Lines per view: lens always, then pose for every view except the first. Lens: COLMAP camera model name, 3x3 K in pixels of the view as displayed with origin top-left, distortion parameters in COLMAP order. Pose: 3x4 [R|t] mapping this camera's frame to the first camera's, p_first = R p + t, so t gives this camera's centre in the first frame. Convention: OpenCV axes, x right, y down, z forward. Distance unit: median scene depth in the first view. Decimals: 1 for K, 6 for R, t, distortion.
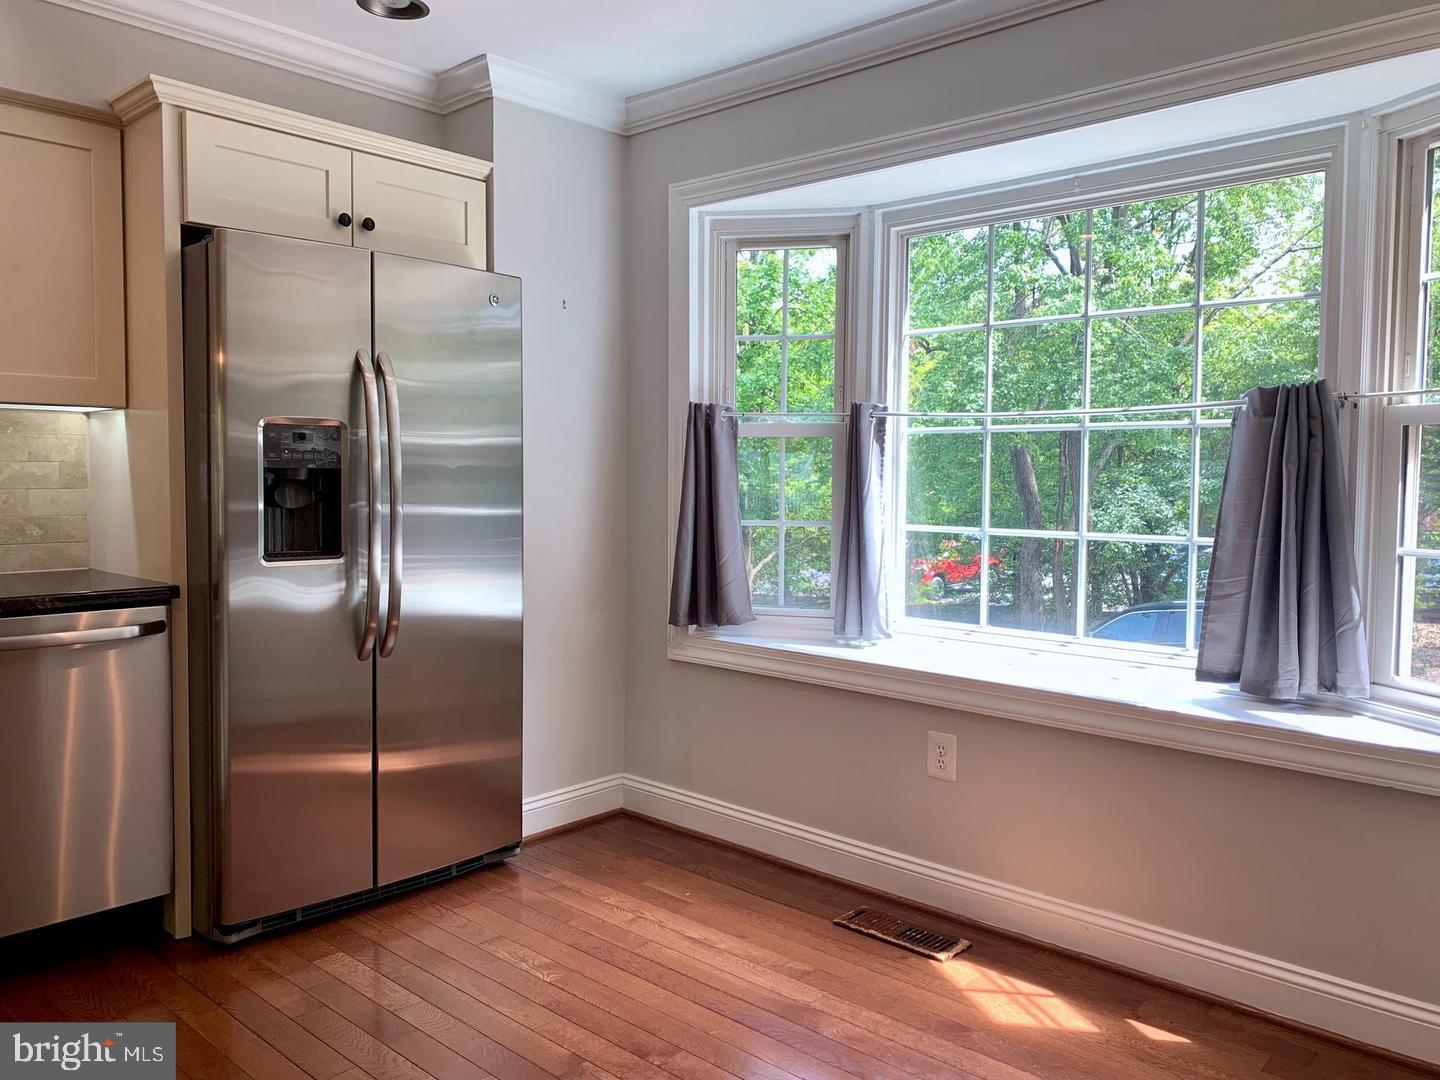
lens RADIAL K [[1096.8, 0, 719.7], [0, 1096.8, 529.2], [0, 0, 1]] dist [0.038951, -0.028391]
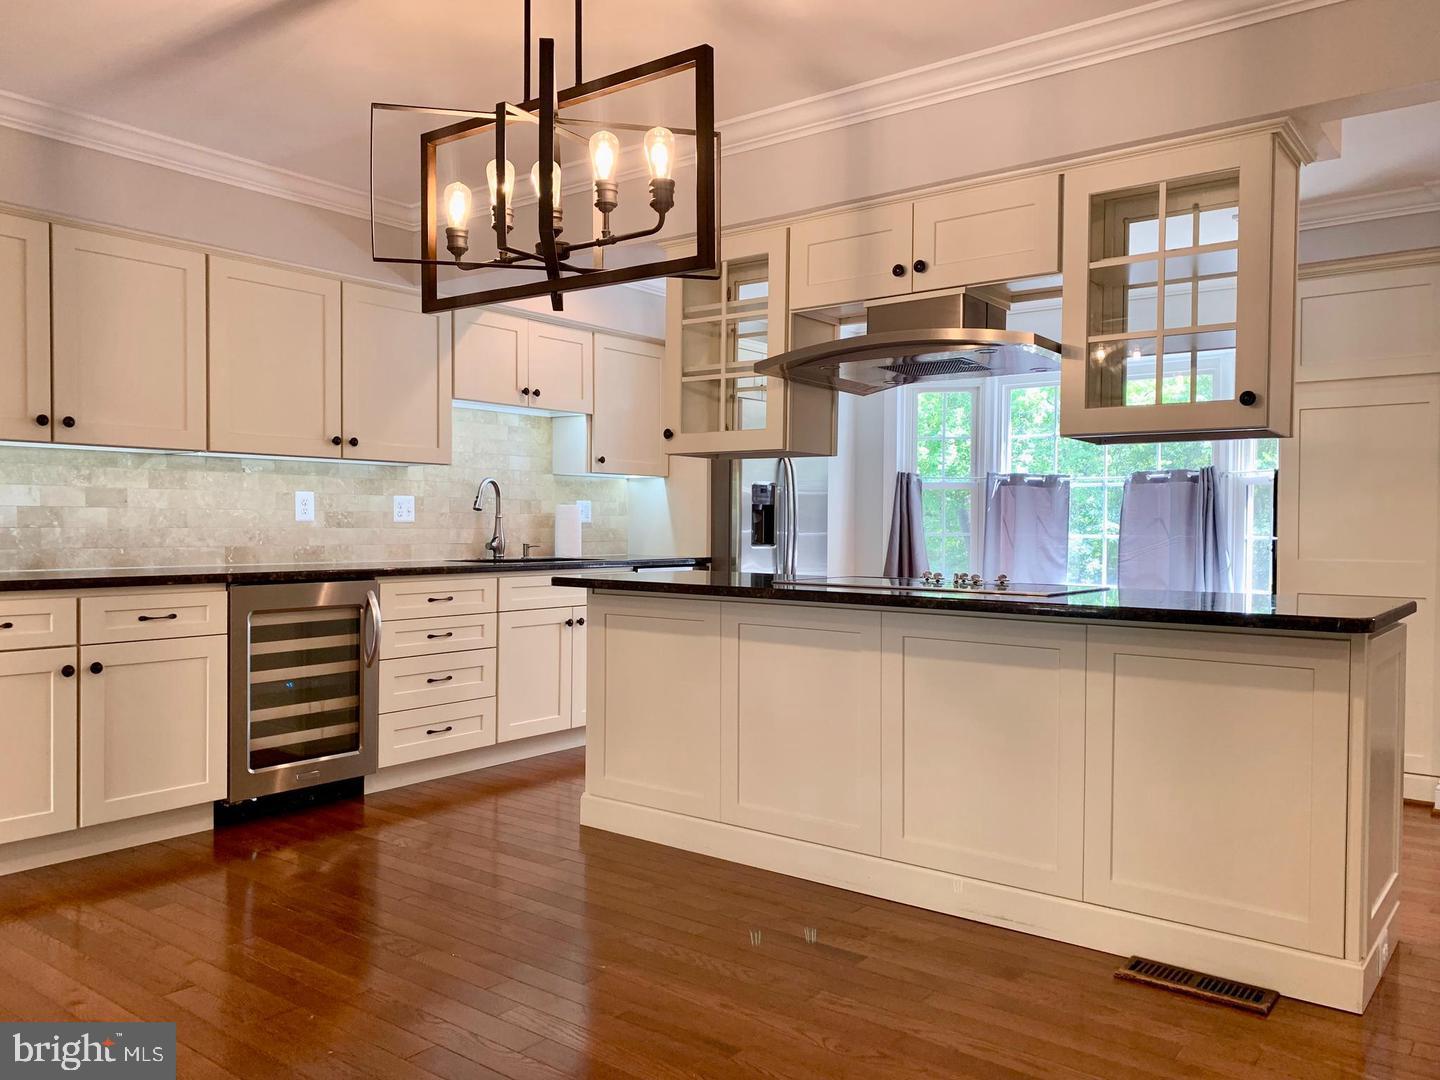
lens RADIAL K [[1096.8, 0, 720.3], [0, 1096.8, 546.0], [0, 0, 1]] dist [0.038951, -0.028391]
pose [[0.996370, -0.003352, 0.085057, -0.643228], [0.005833, 0.999564, -0.028936, 0.089060], [-0.084923, 0.029327, 0.995956, -1.143728]]
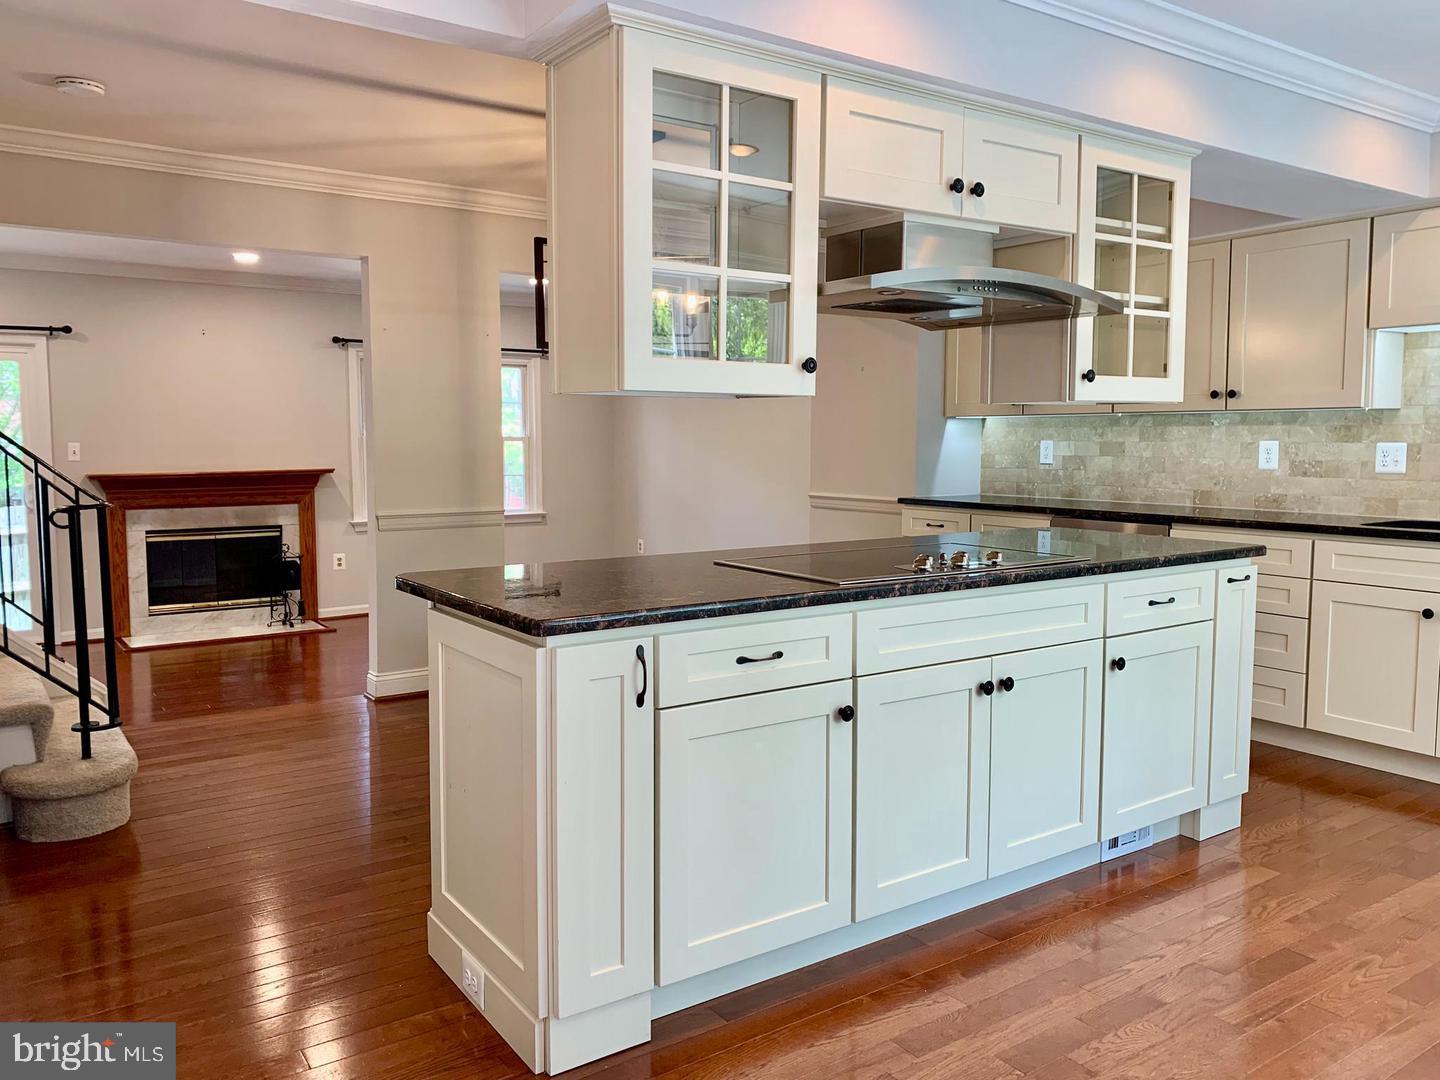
lens RADIAL K [[1096.8, 0, 725.0], [0, 1096.8, 533.7], [0, 0, 1]] dist [0.038951, -0.028391]
pose [[-0.220848, 0.077409, -0.972232, 0.794871], [-0.053698, 0.994368, 0.091369, -0.015694], [0.973829, 0.072386, -0.215447, 0.153091]]
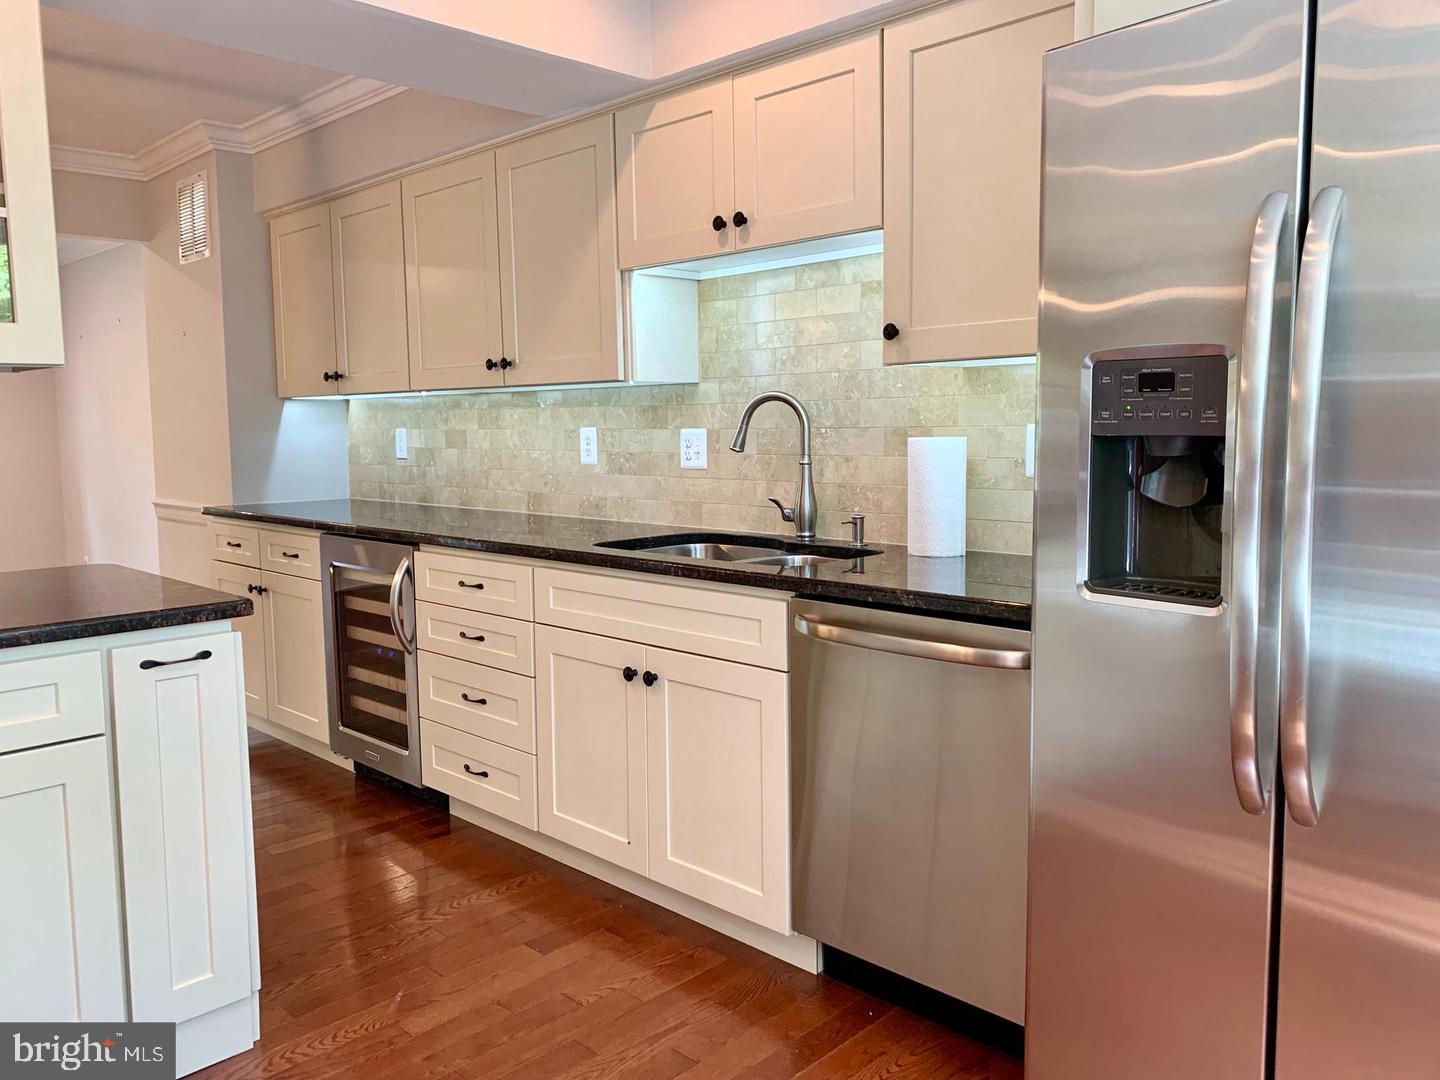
lens RADIAL K [[1096.8, 0, 716.4], [0, 1096.8, 532.0], [0, 0, 1]] dist [0.038951, -0.028391]
pose [[-0.037493, 0.089646, -0.995268, 0.194209], [-0.043230, 0.994890, 0.091241, -0.050136], [0.998361, 0.046446, -0.033426, 0.818203]]
